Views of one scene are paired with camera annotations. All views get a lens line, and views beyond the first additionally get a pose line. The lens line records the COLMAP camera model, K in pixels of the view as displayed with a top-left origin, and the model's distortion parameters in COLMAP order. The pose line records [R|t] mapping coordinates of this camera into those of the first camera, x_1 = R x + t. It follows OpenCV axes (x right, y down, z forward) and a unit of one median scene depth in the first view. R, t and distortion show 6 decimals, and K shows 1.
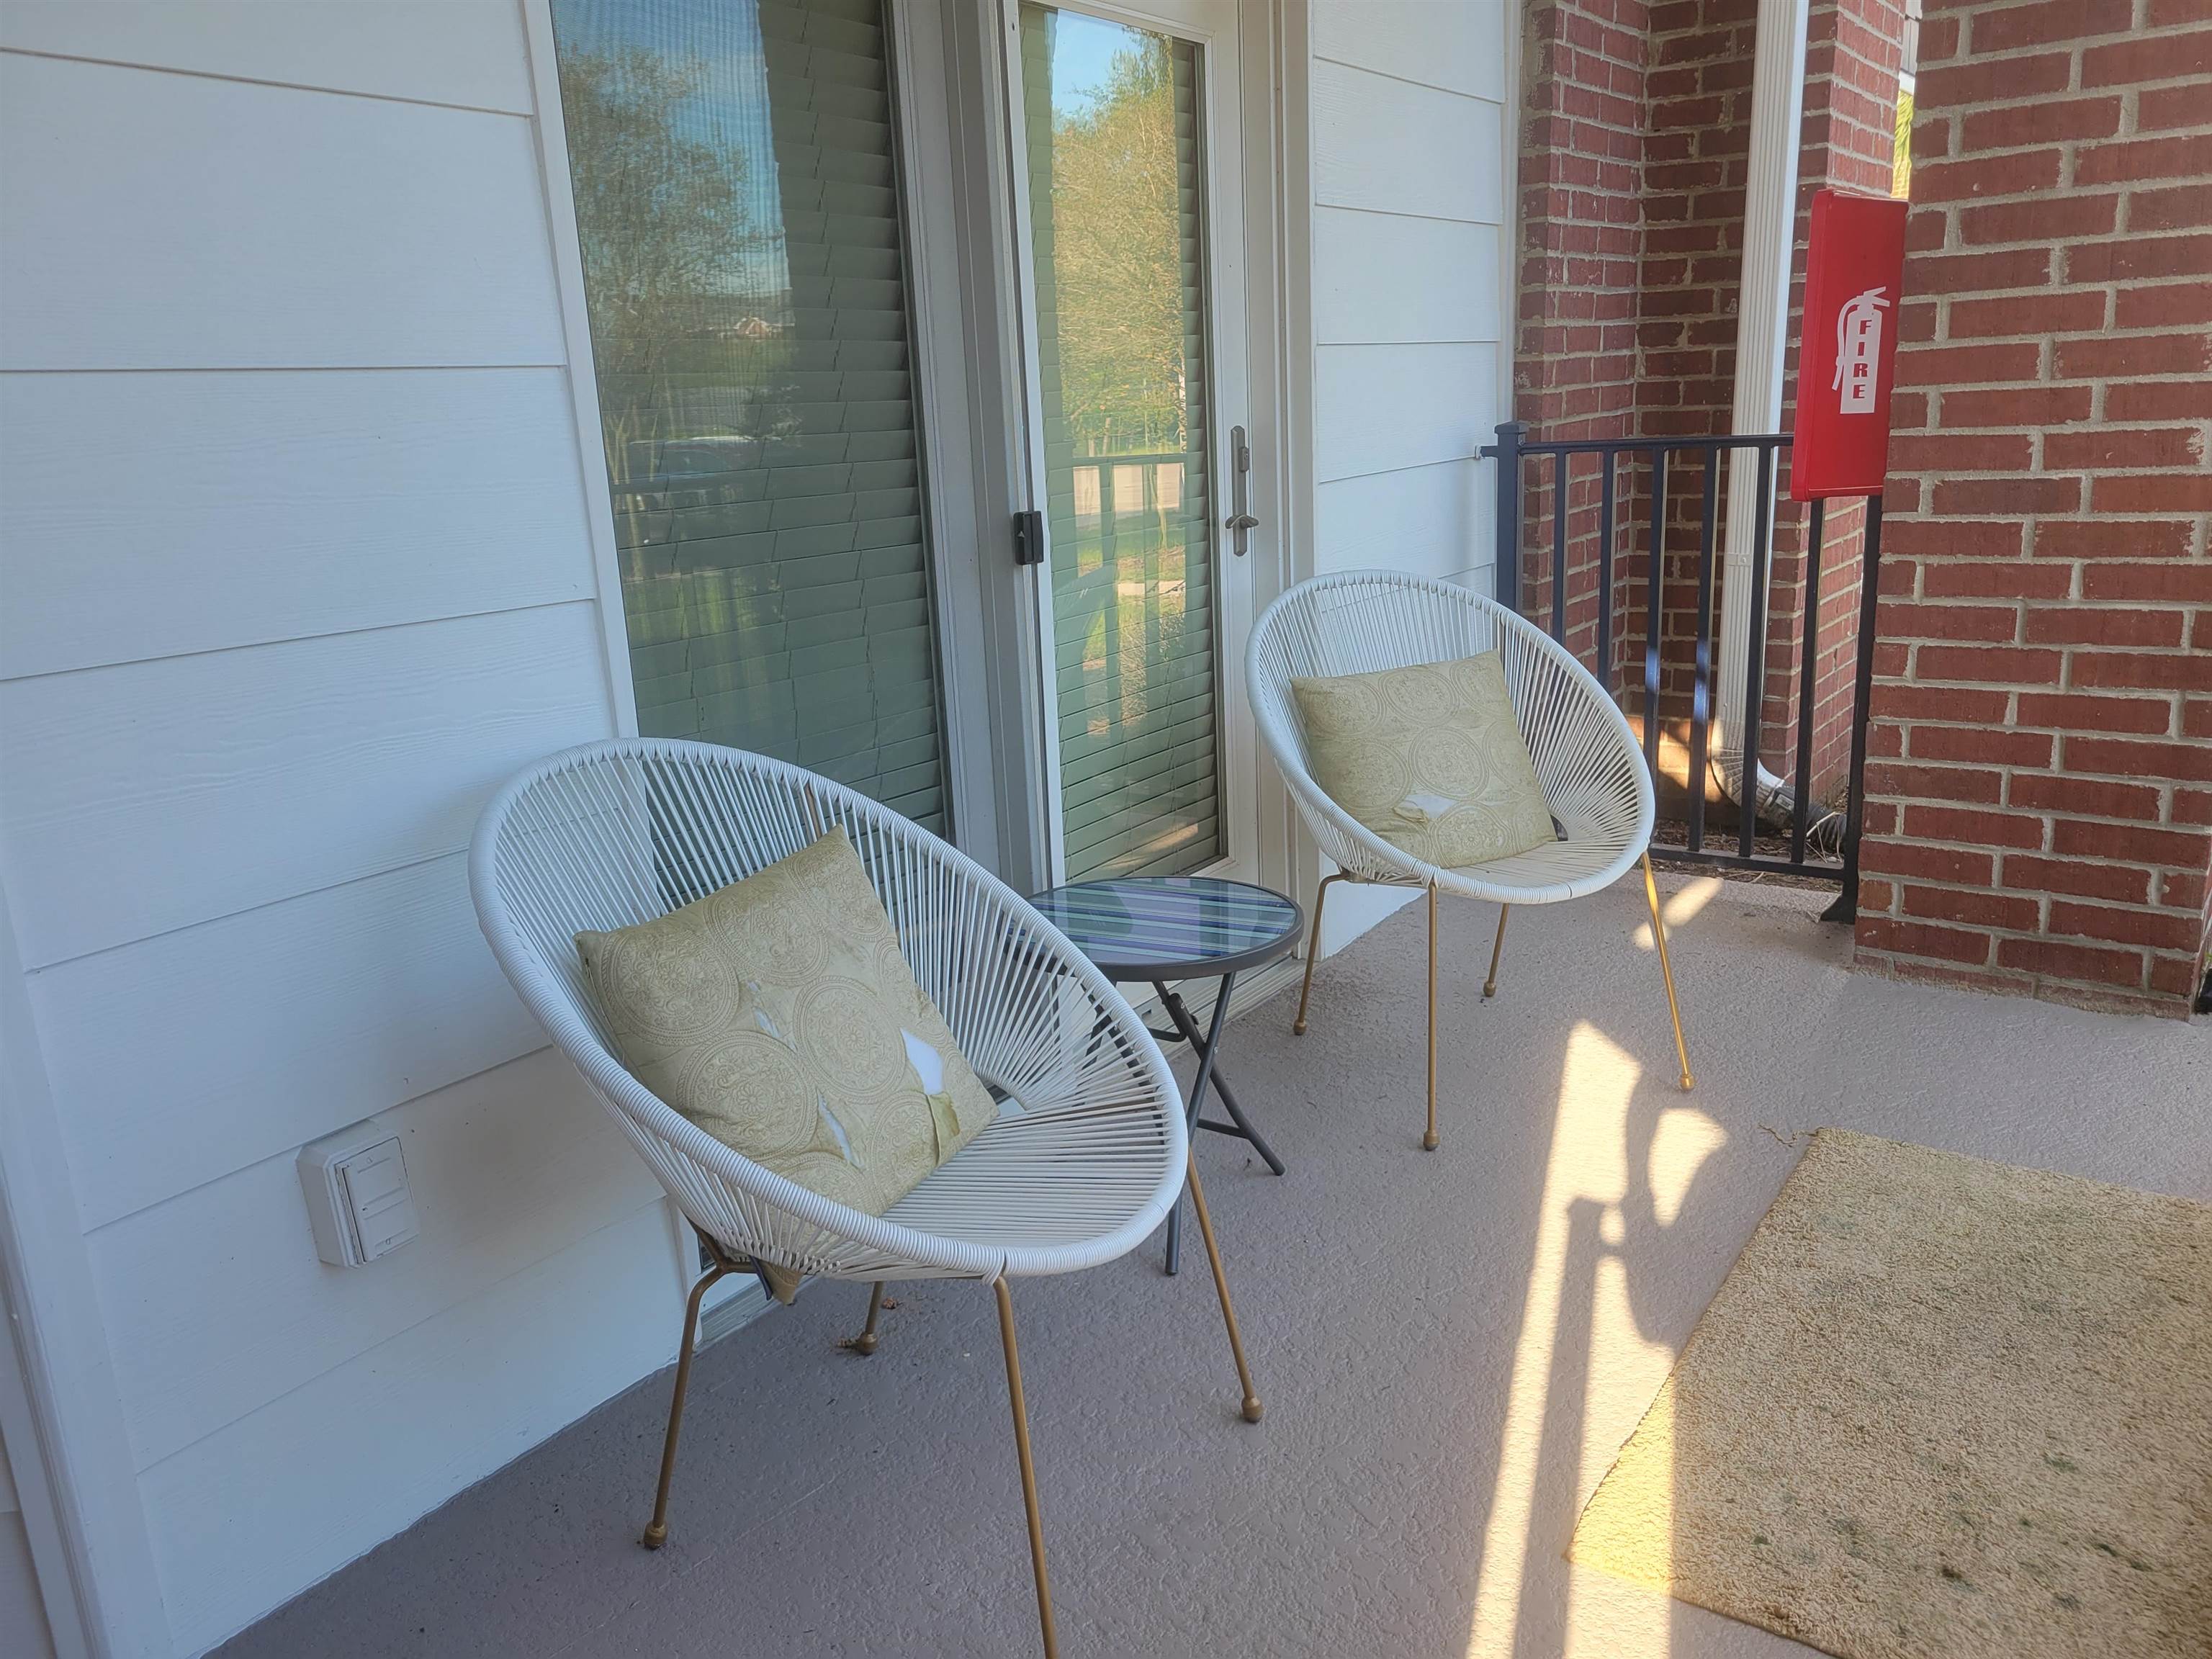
lens RADIAL K [[1670.3, 0, 1106.0], [0, 1670.3, 829.5], [0, 0, 1]] dist [0.001633, -0.003923]
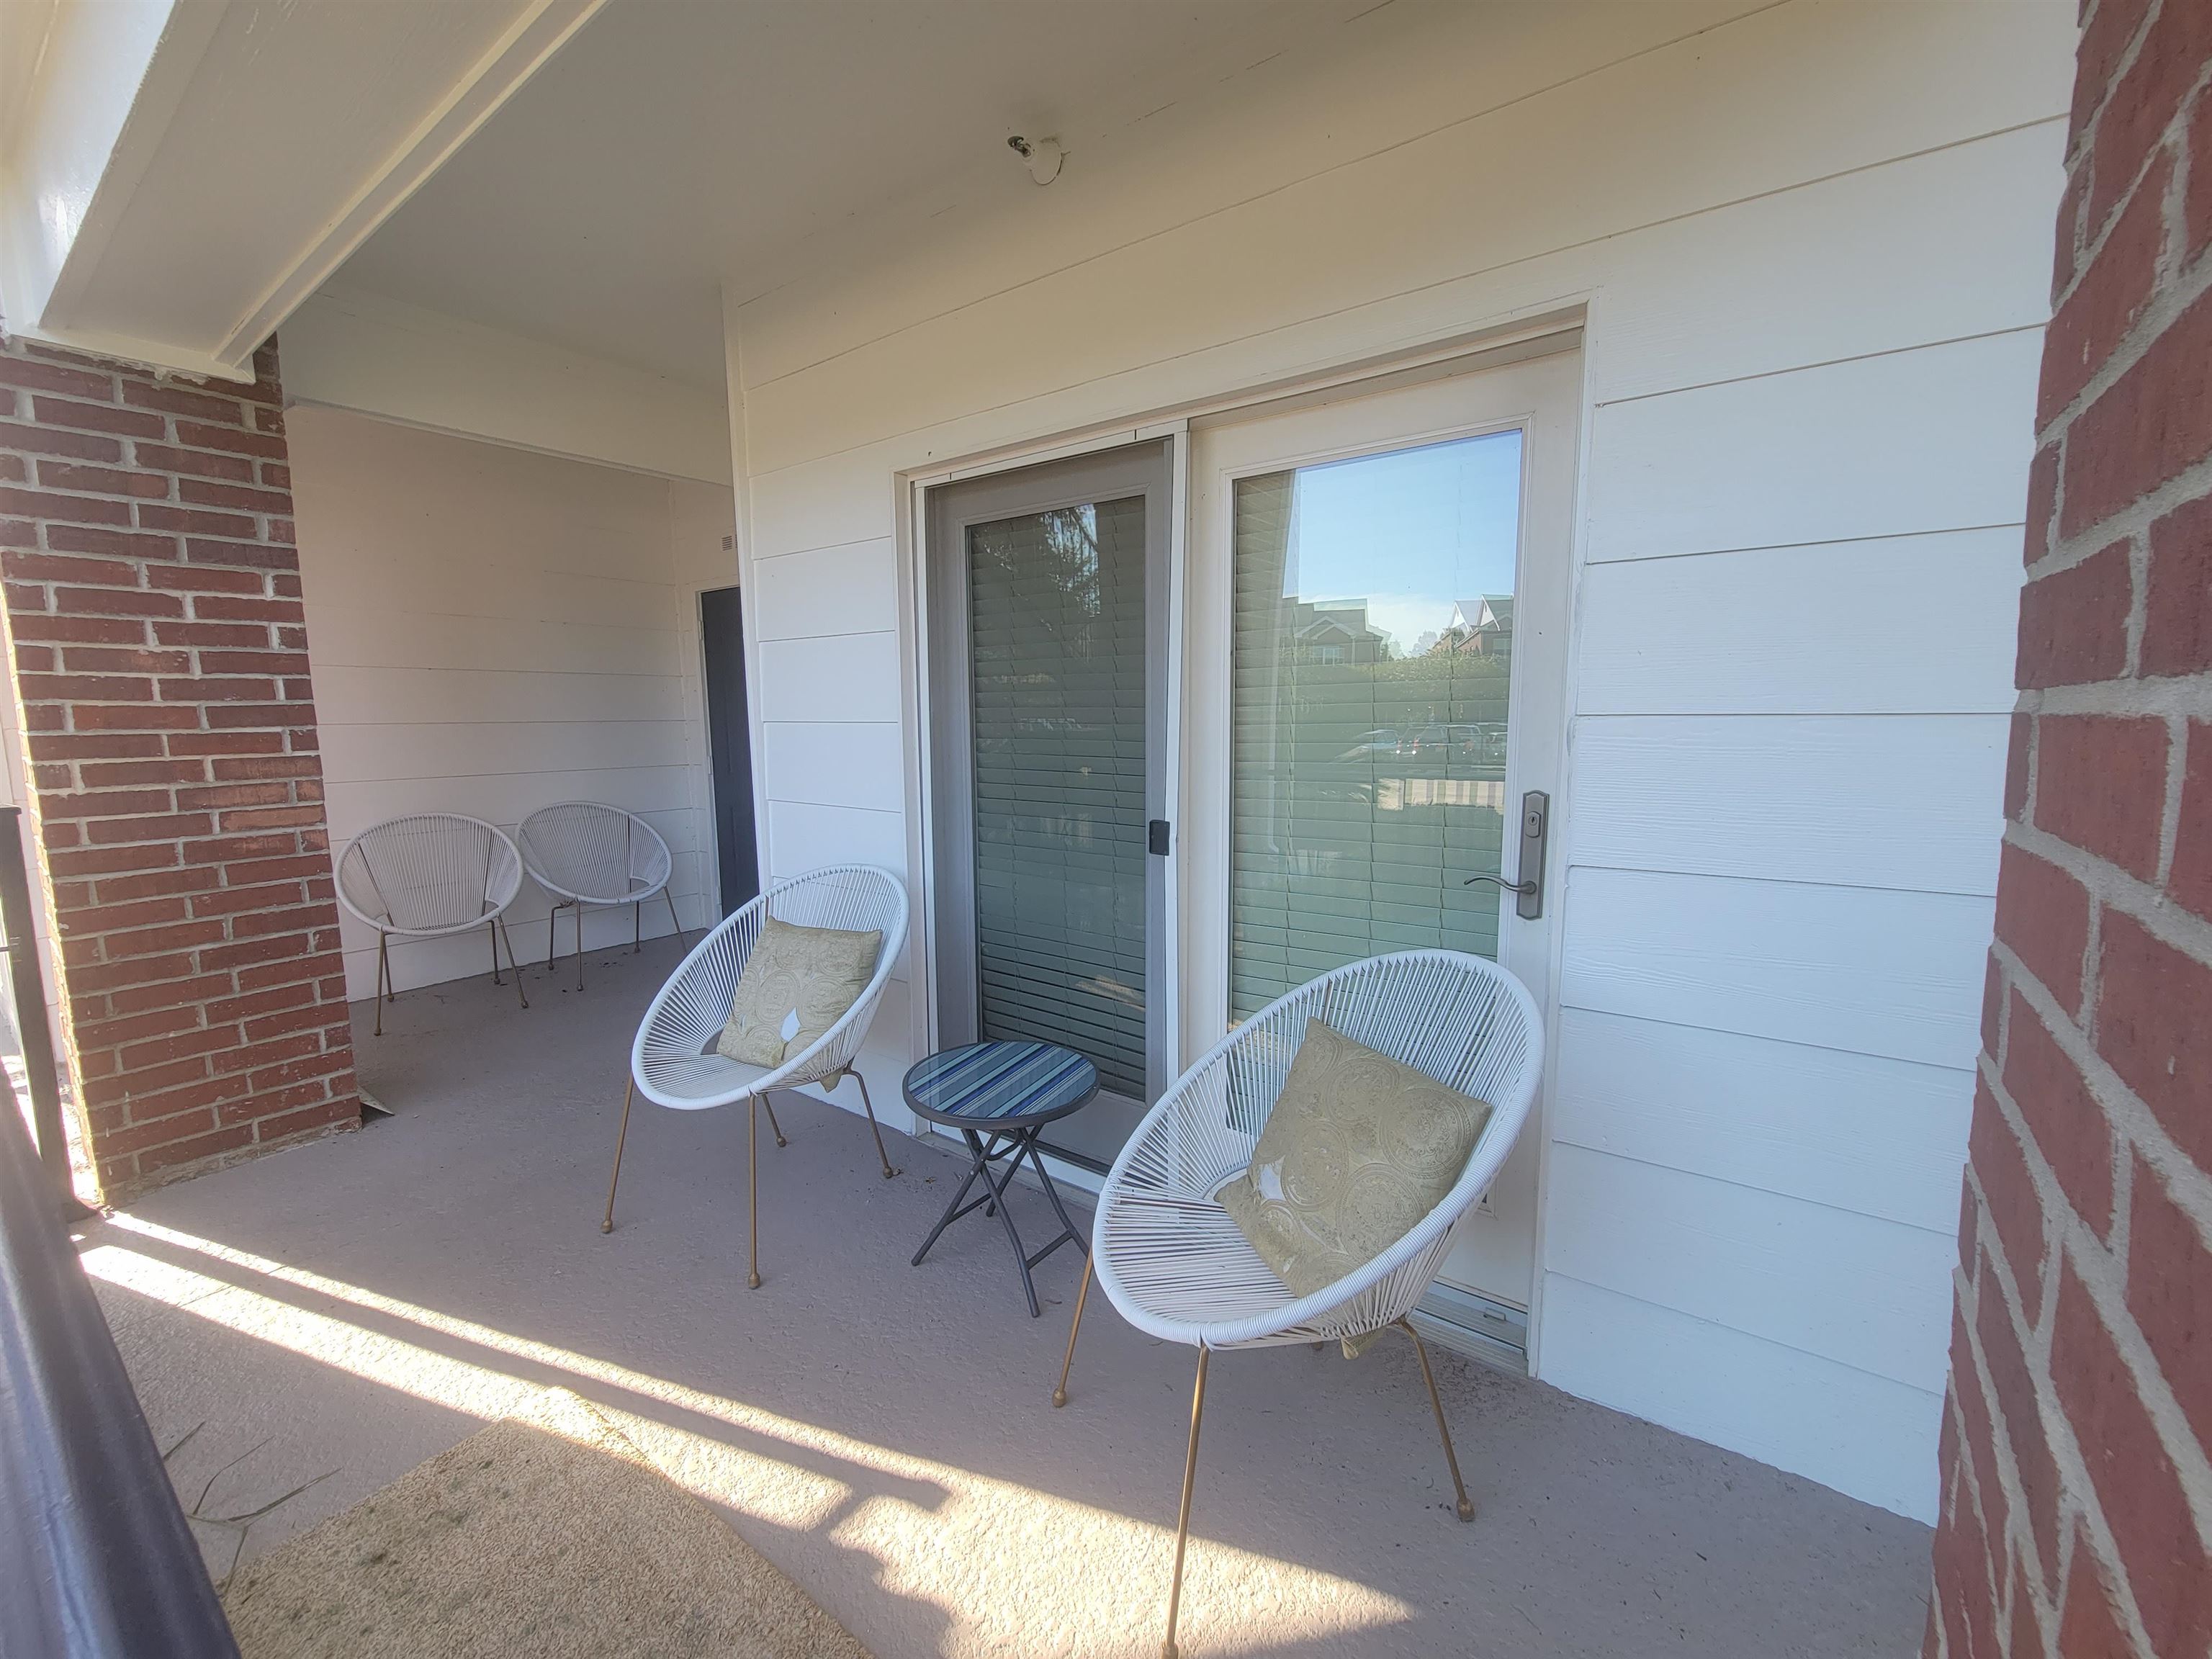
lens RADIAL K [[907.9, 0, 1106.0], [0, 907.9, 829.5], [0, 0, 1]] dist [-0.000295, 0.000037]
pose [[-0.015295, 0.172146, -0.984953, 0.710348], [-0.246339, 0.954056, 0.170571, -0.288864], [0.969063, 0.245242, 0.027814, 0.867956]]
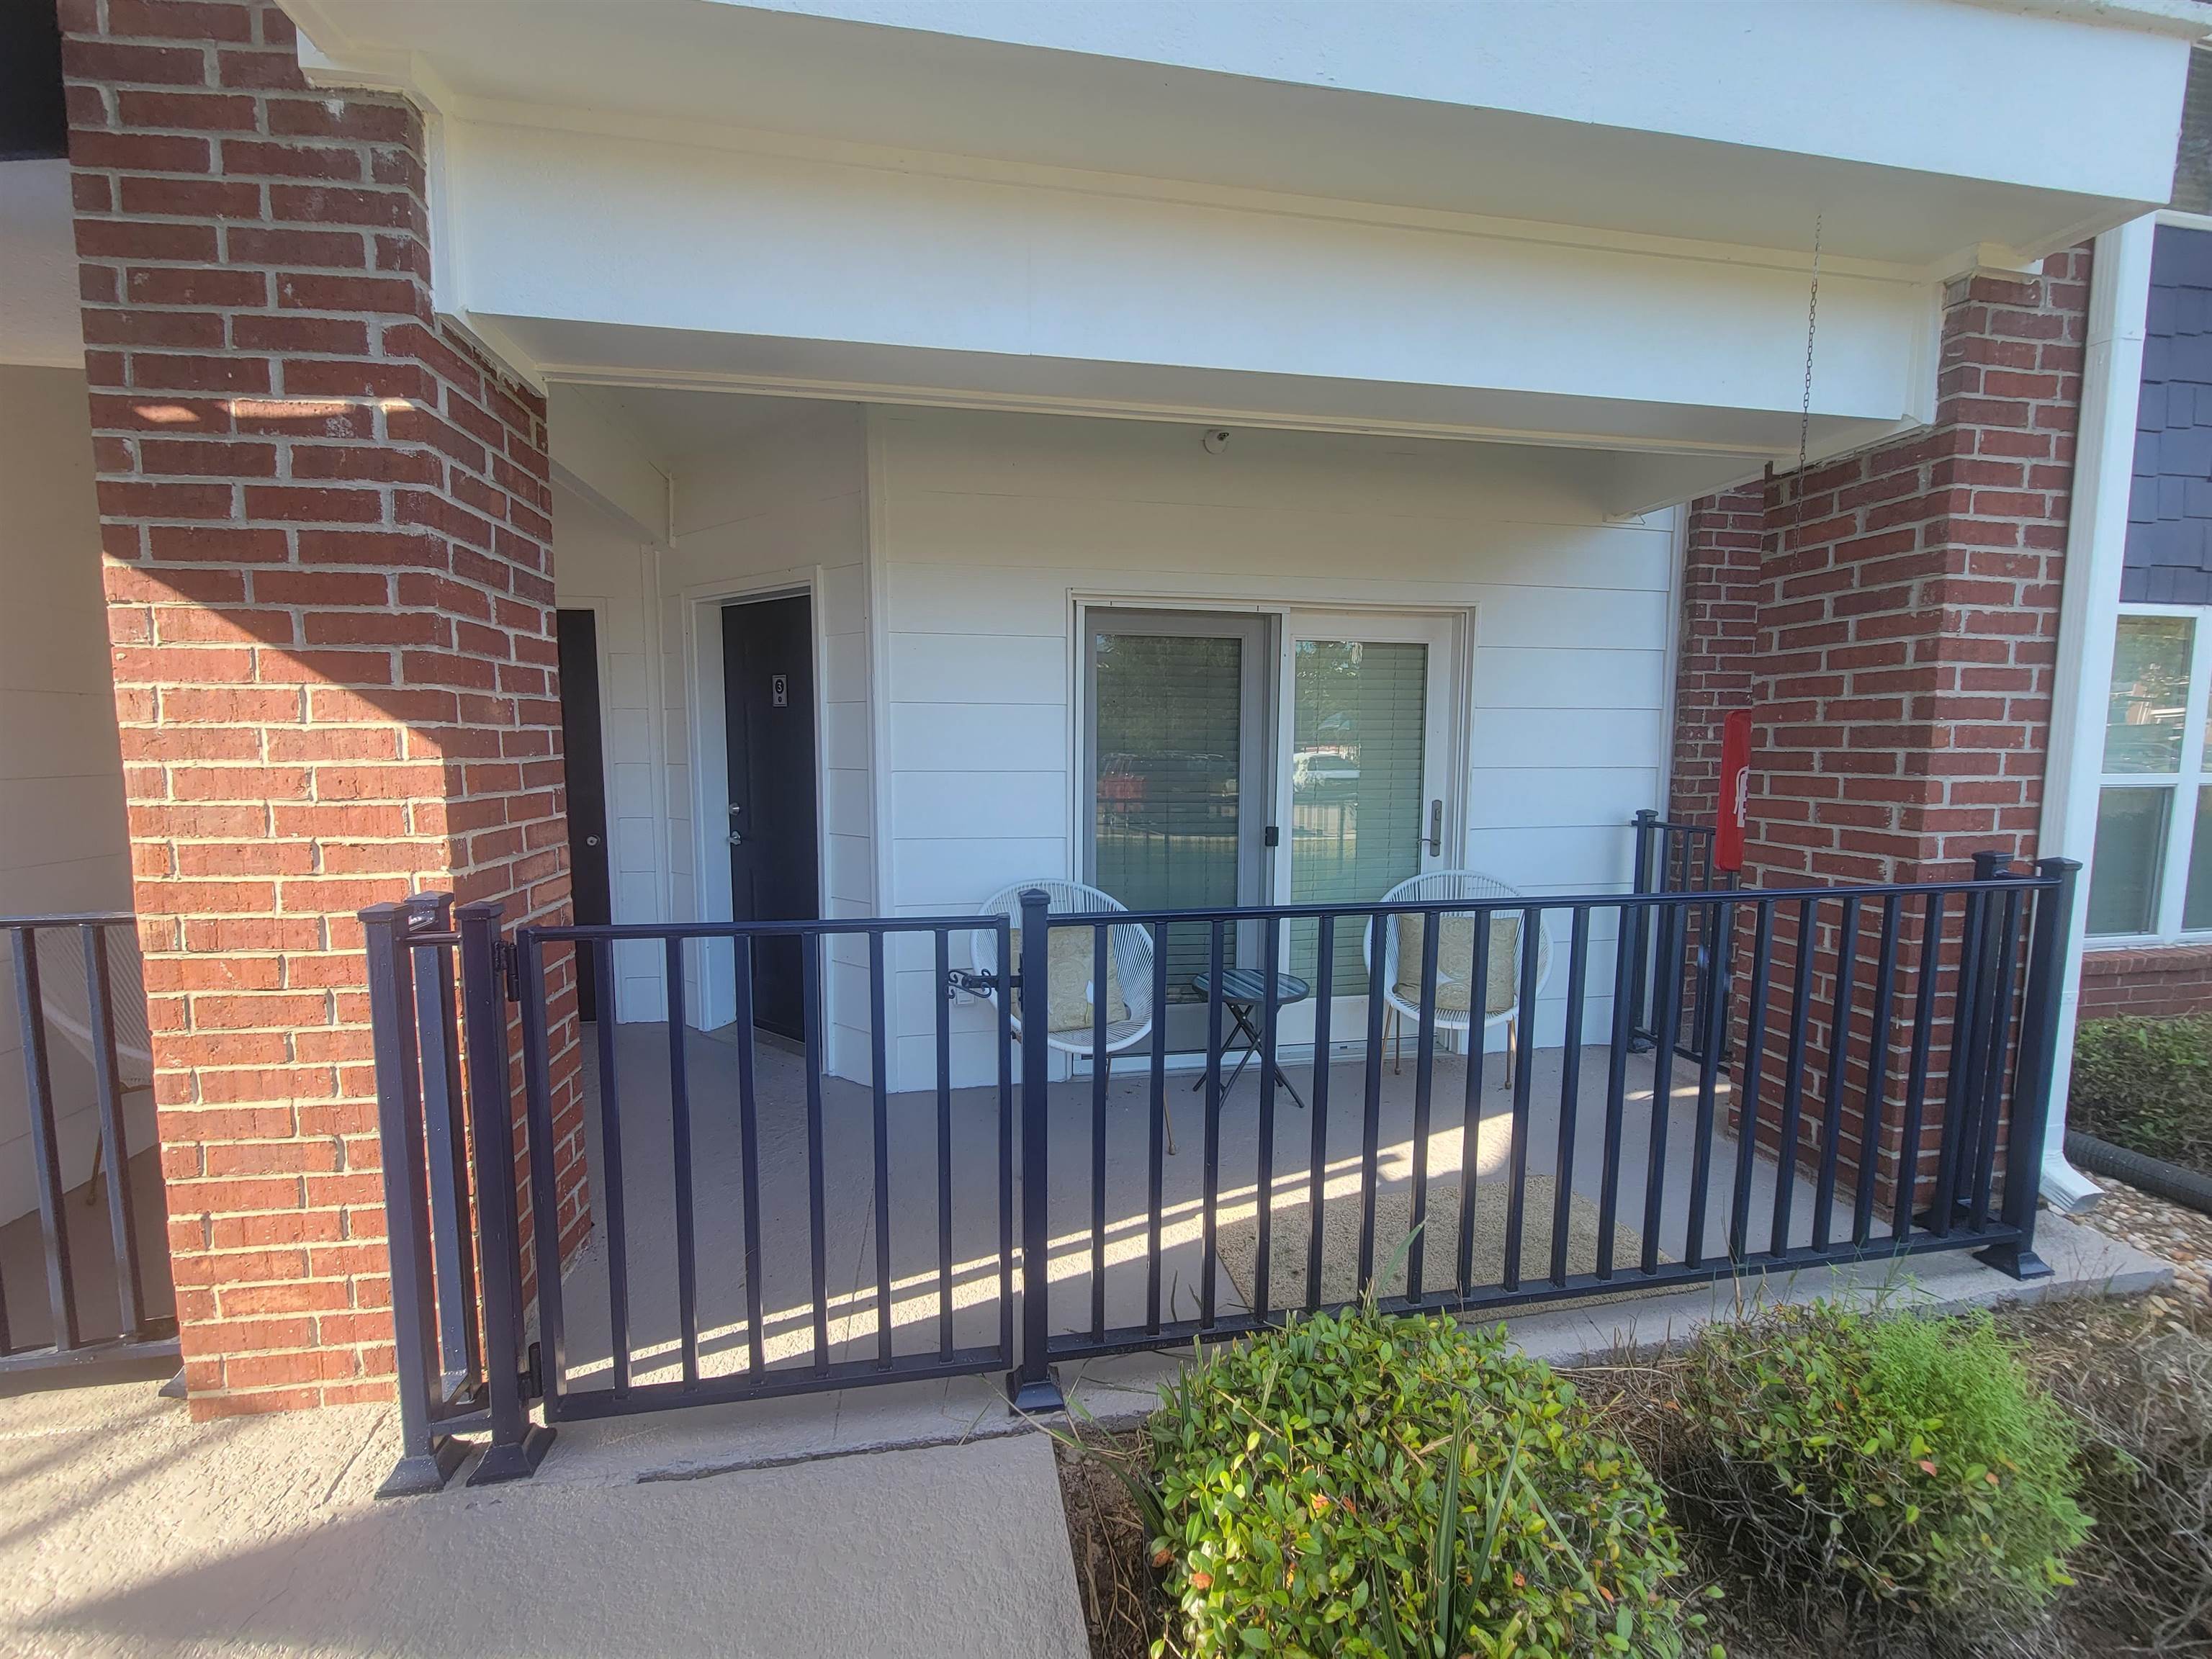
lens RADIAL K [[907.9, 0, 1106.0], [0, 907.9, 829.5], [0, 0, 1]] dist [-0.000295, 0.000037]
pose [[0.716849, 0.121796, -0.686507, 0.705961], [-0.215120, 0.975223, -0.051609, -0.049414], [0.663212, 0.184678, 0.725289, -0.213545]]
